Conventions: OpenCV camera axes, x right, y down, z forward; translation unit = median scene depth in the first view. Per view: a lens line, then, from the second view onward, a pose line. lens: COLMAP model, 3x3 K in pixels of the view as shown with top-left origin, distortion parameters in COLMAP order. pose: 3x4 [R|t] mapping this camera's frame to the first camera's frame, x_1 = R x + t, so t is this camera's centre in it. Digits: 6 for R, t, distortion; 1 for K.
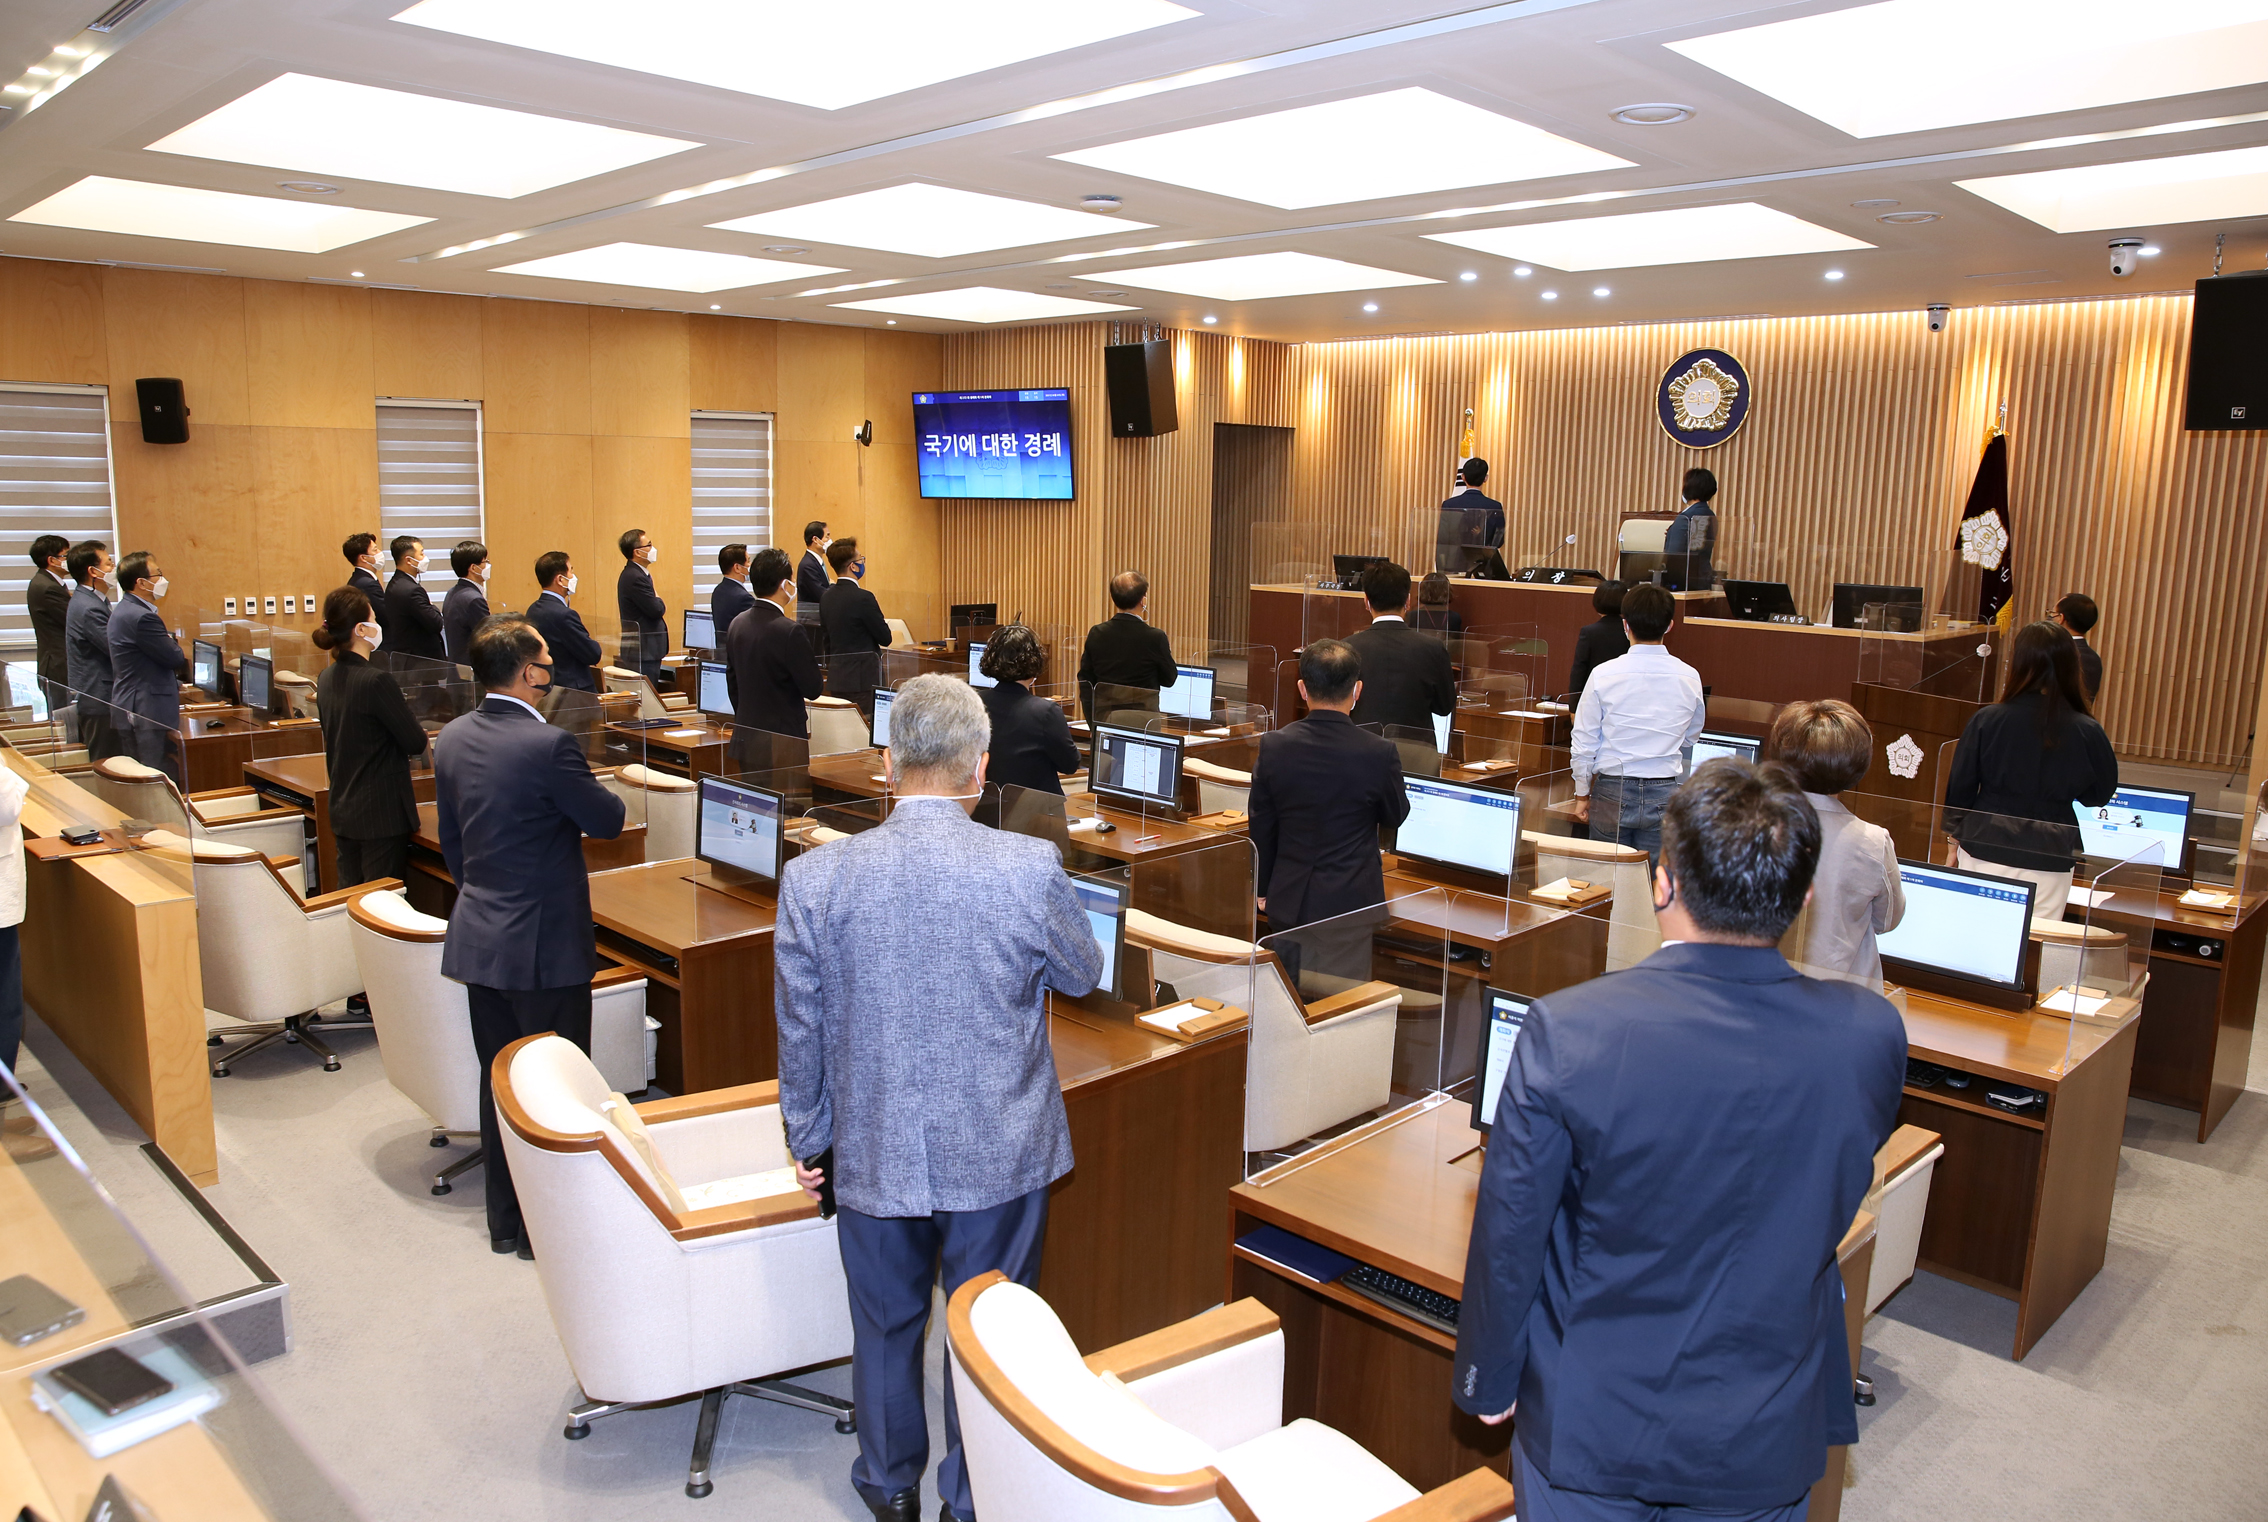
lens RADIAL K [[1638.3, 0, 1096.0], [0, 1638.3, 750.8], [0, 0, 1]] dist [-0.054907, 0.024966]
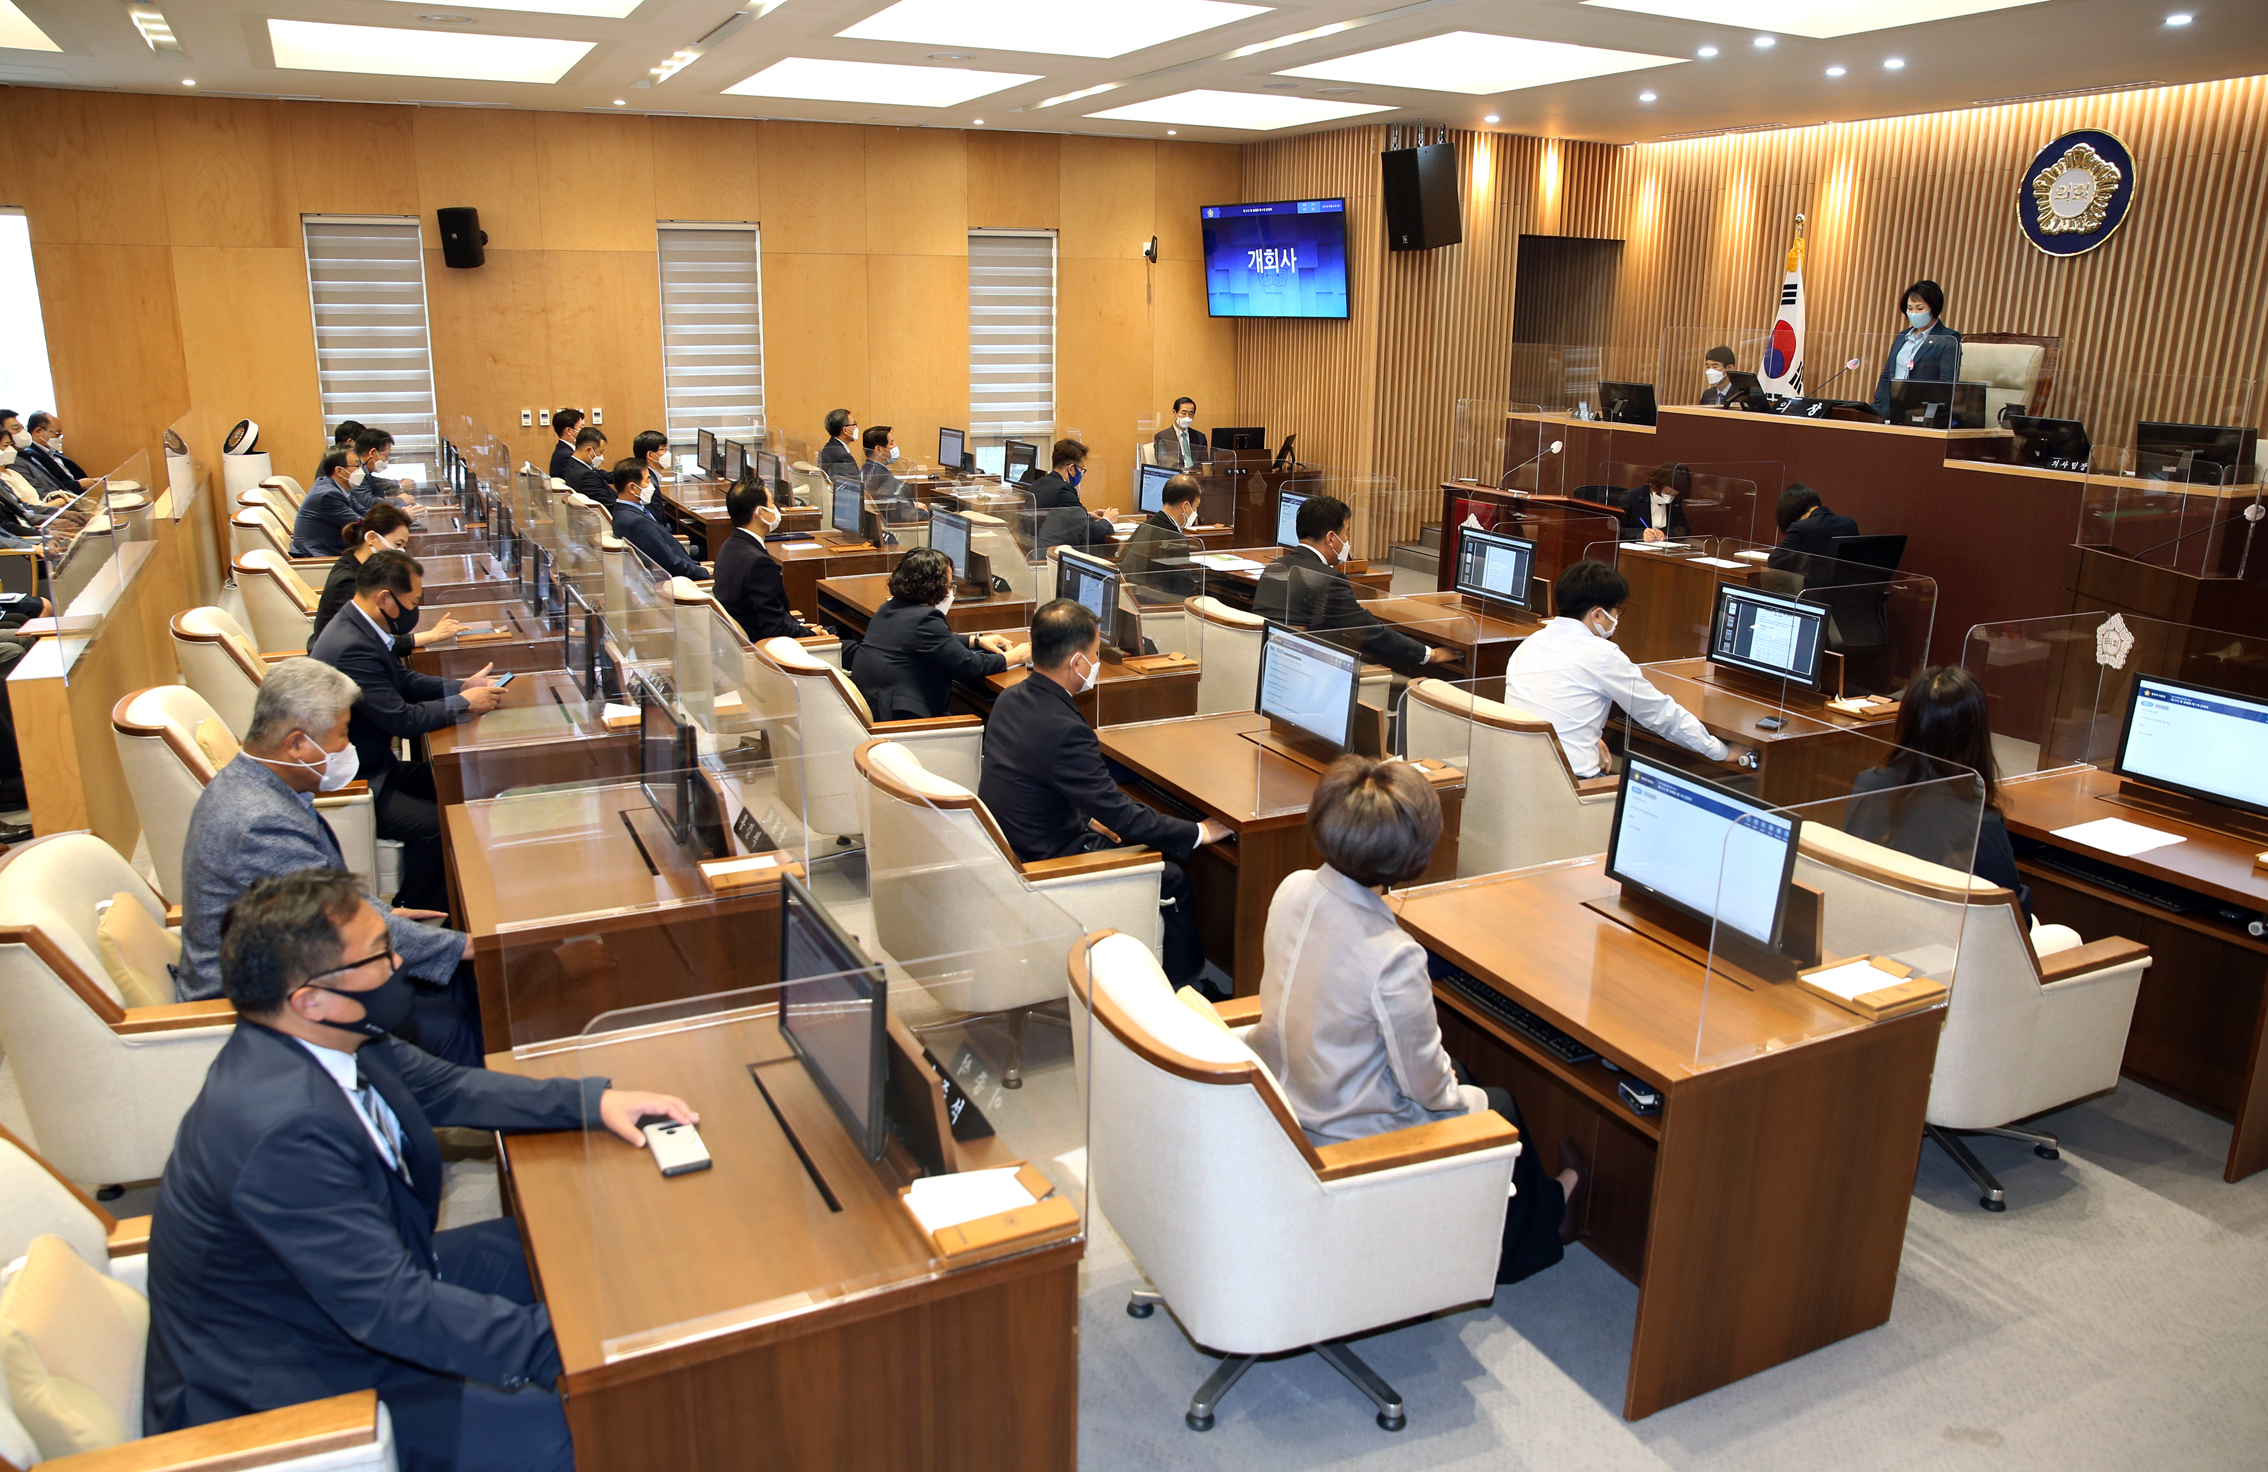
lens RADIAL K [[1597.1, 0, 1125.1], [0, 1597.1, 741.5], [0, 0, 1]] dist [-0.069624, 0.056030]
pose [[0.949612, 0.077947, -0.303582, 0.181466], [-0.045940, 0.992737, 0.111191, -0.007338], [0.310044, -0.091642, 0.946295, 0.074938]]
